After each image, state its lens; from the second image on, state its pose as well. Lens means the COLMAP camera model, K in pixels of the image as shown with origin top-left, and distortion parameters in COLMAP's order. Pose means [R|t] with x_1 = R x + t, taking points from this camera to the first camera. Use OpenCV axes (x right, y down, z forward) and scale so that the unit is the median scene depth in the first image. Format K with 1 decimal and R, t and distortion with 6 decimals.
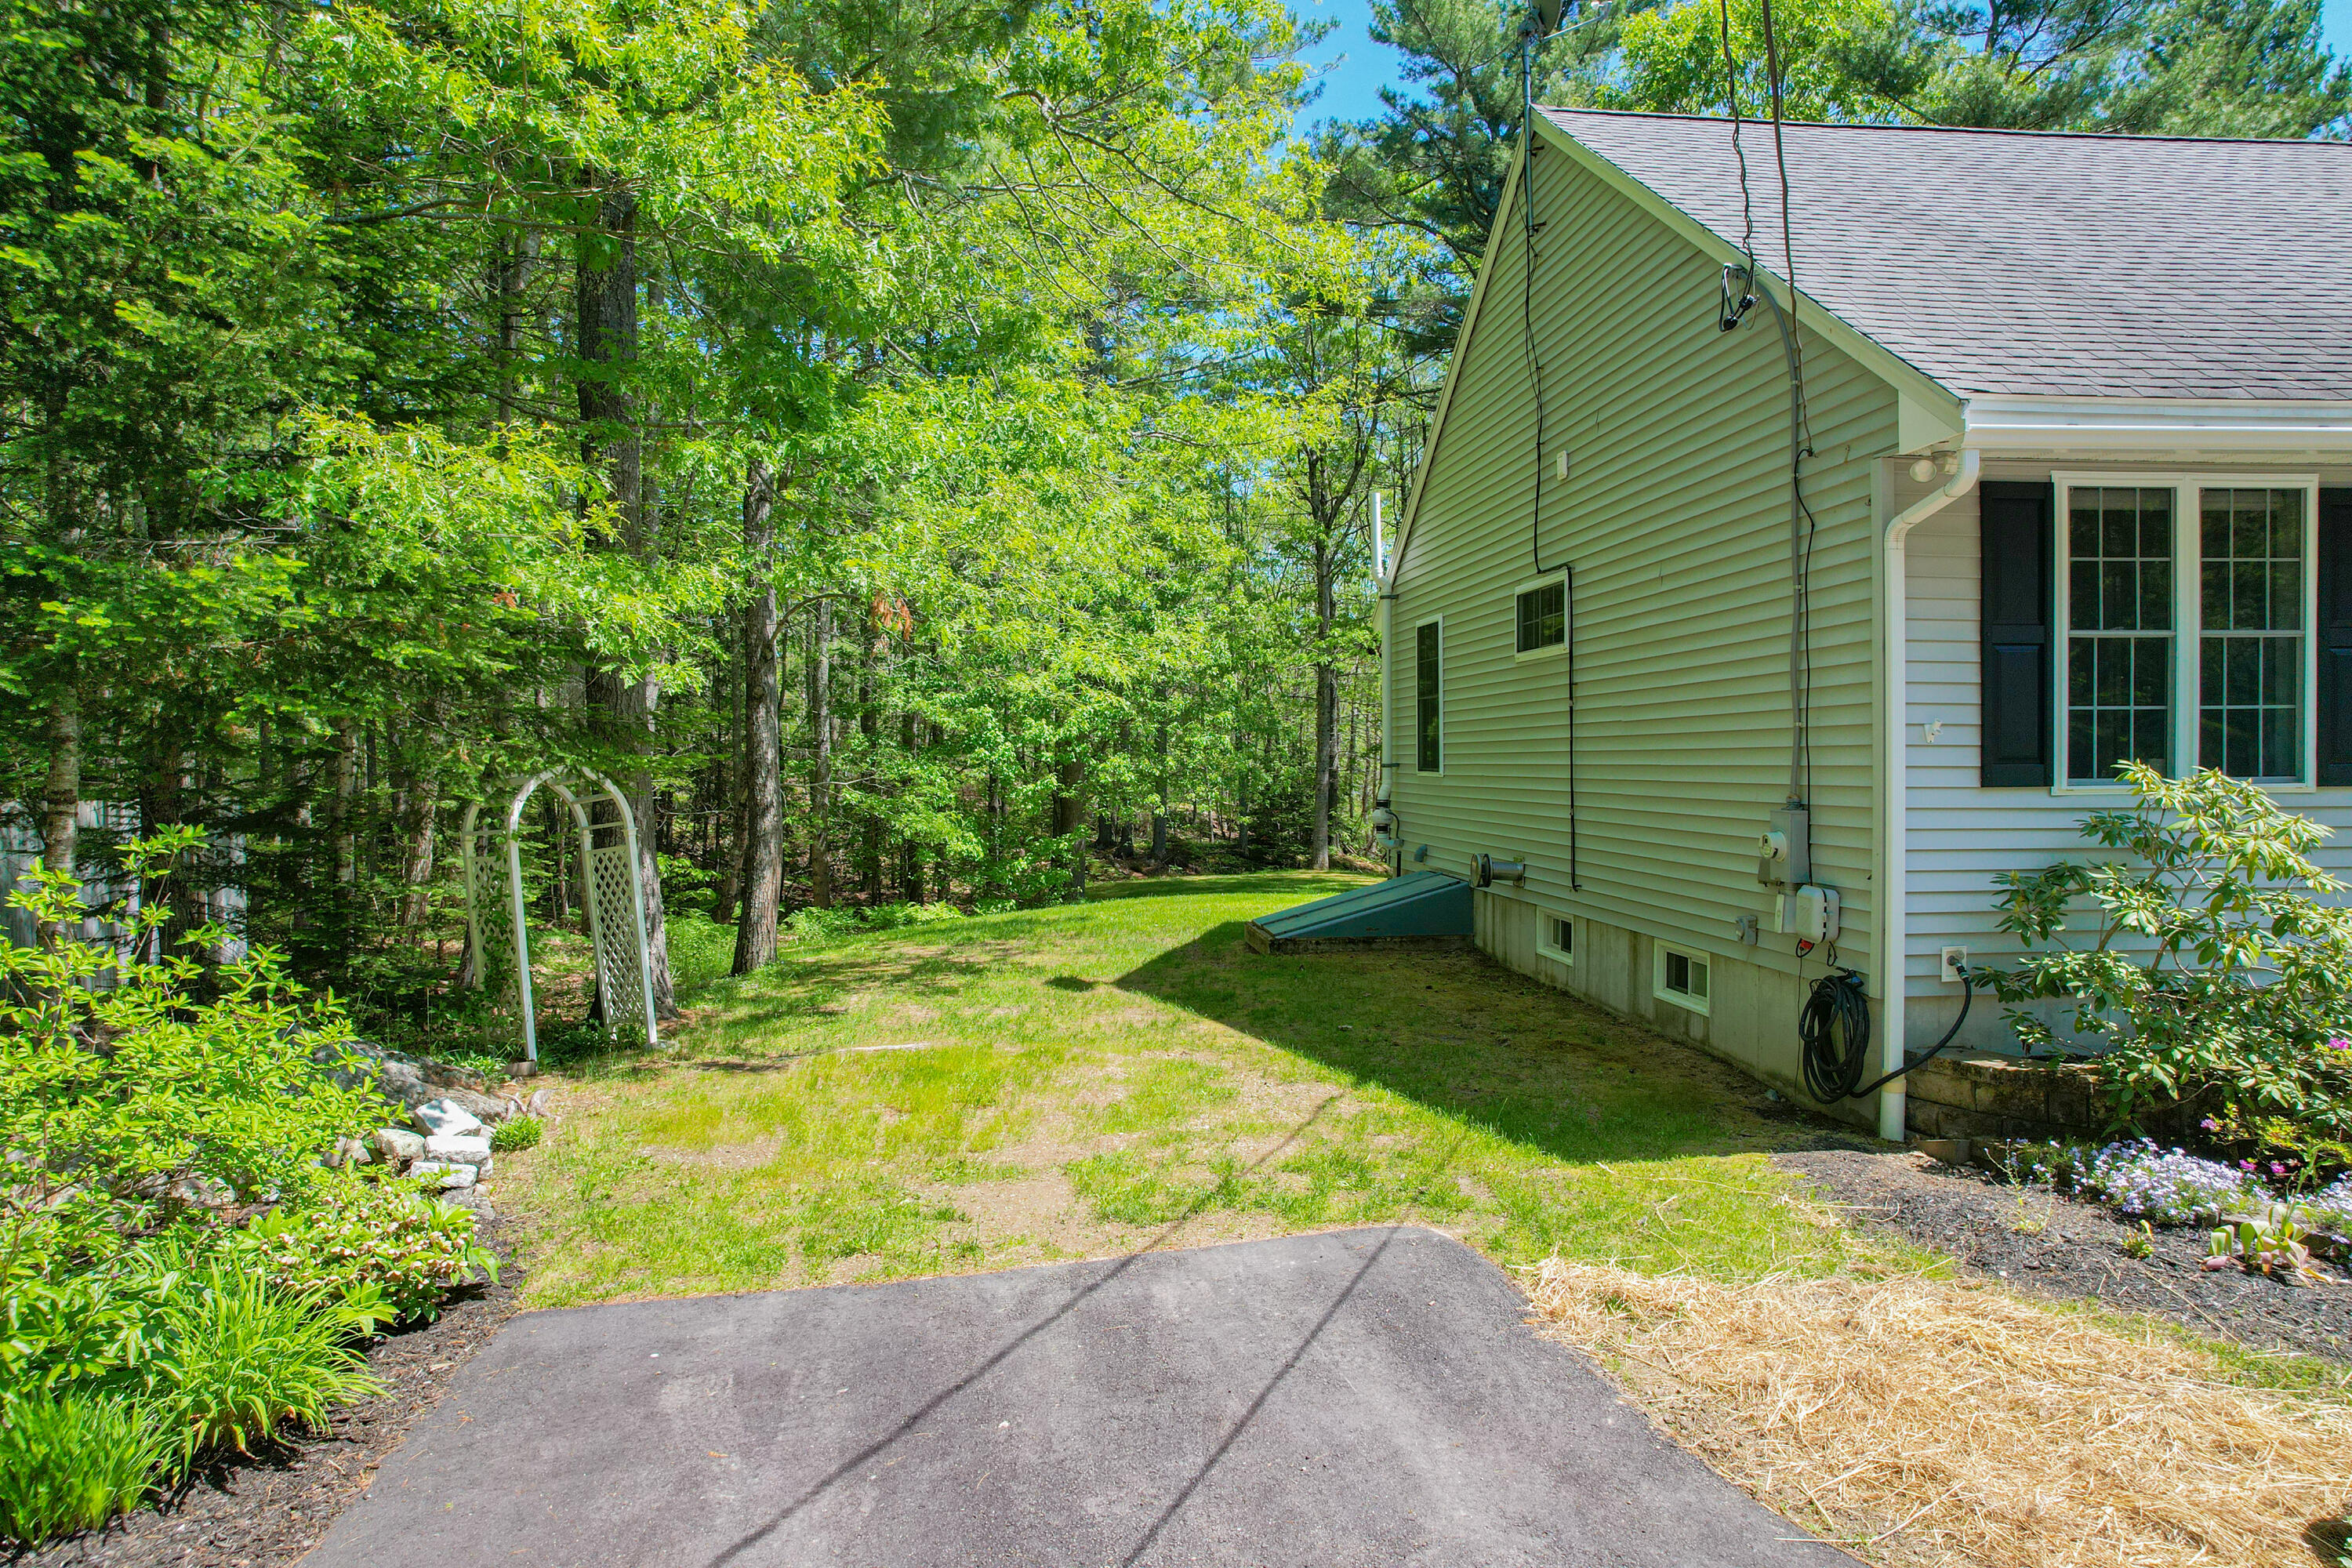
lens RADIAL K [[1507.9, 0, 1150.7], [0, 1507.9, 781.0], [0, 0, 1]] dist [-0.073656, 0.058447]
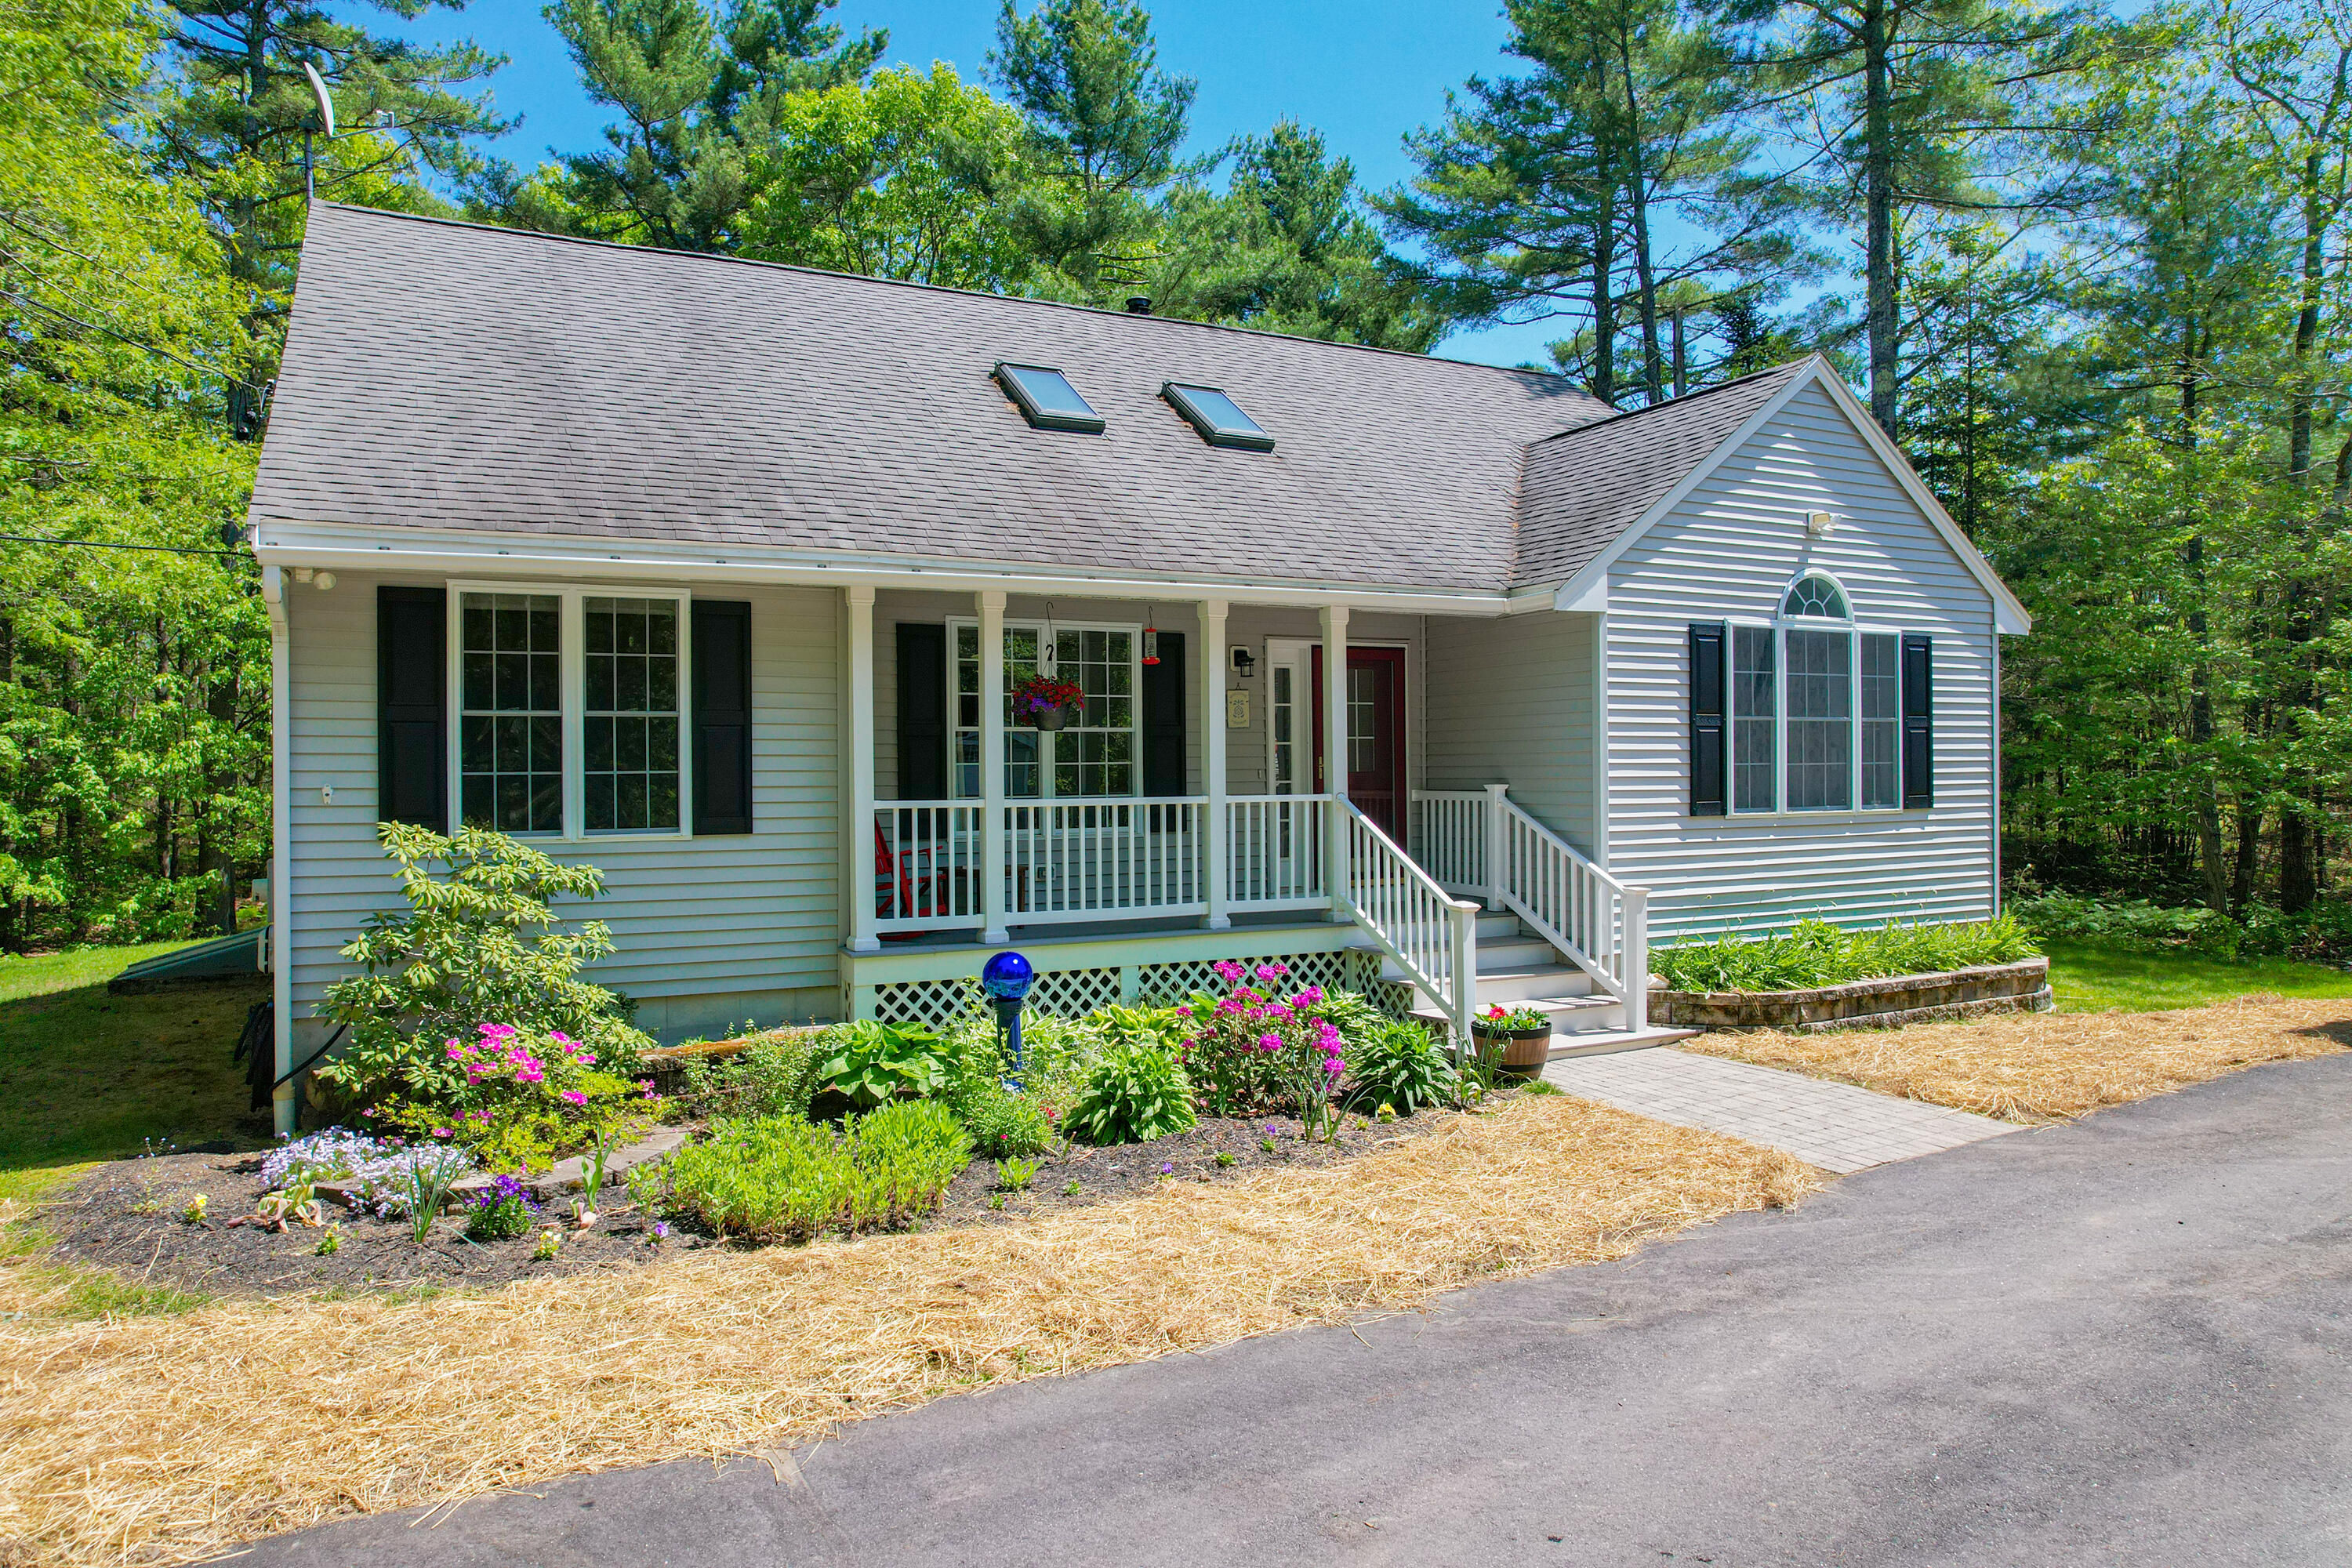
lens RADIAL K [[1507.9, 0, 1150.0], [0, 1507.9, 780.4], [0, 0, 1]] dist [-0.073656, 0.058447]
pose [[0.935887, -0.002762, 0.352289, 0.712398], [0.007613, 0.999894, -0.012384, -0.024339], [-0.352218, 0.014272, 0.935809, -0.341638]]
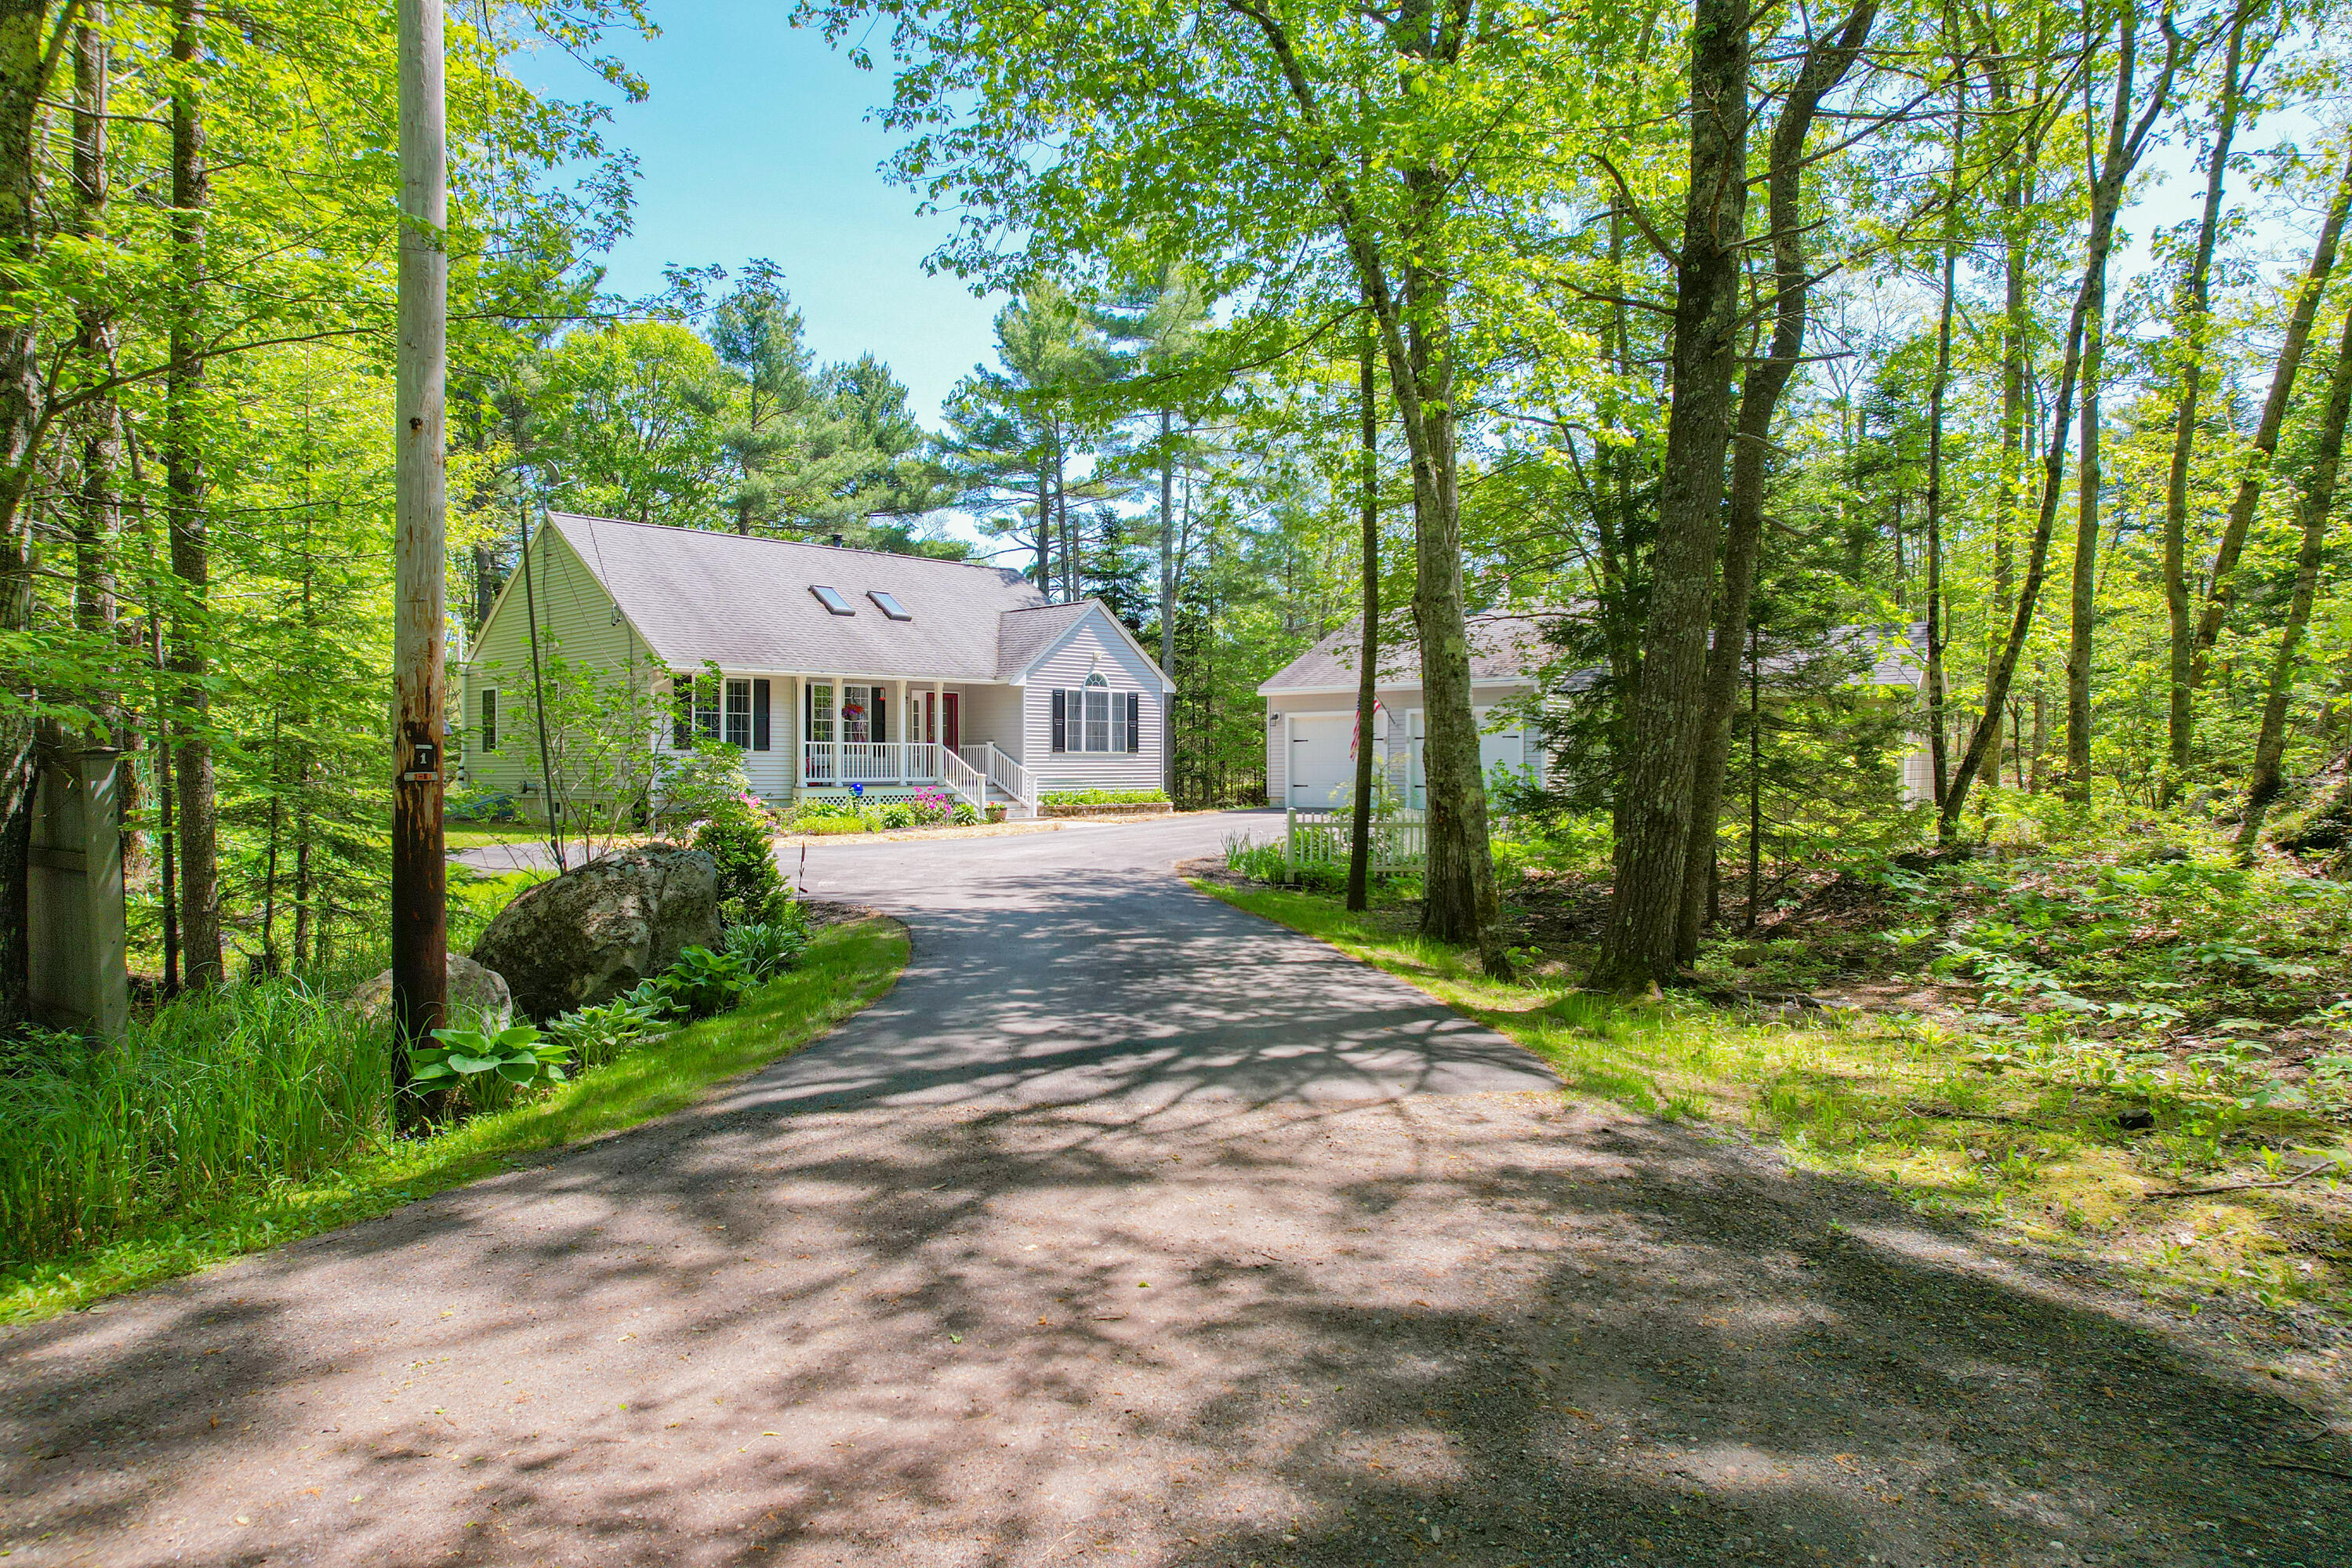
lens RADIAL K [[1507.9, 0, 1178.6], [0, 1507.9, 783.3], [0, 0, 1]] dist [-0.073656, 0.058447]
pose [[0.749447, -0.001263, 0.662064, -1.122372], [0.006849, 0.999959, -0.005845, 0.130328], [-0.662029, 0.008915, 0.749425, -2.989050]]
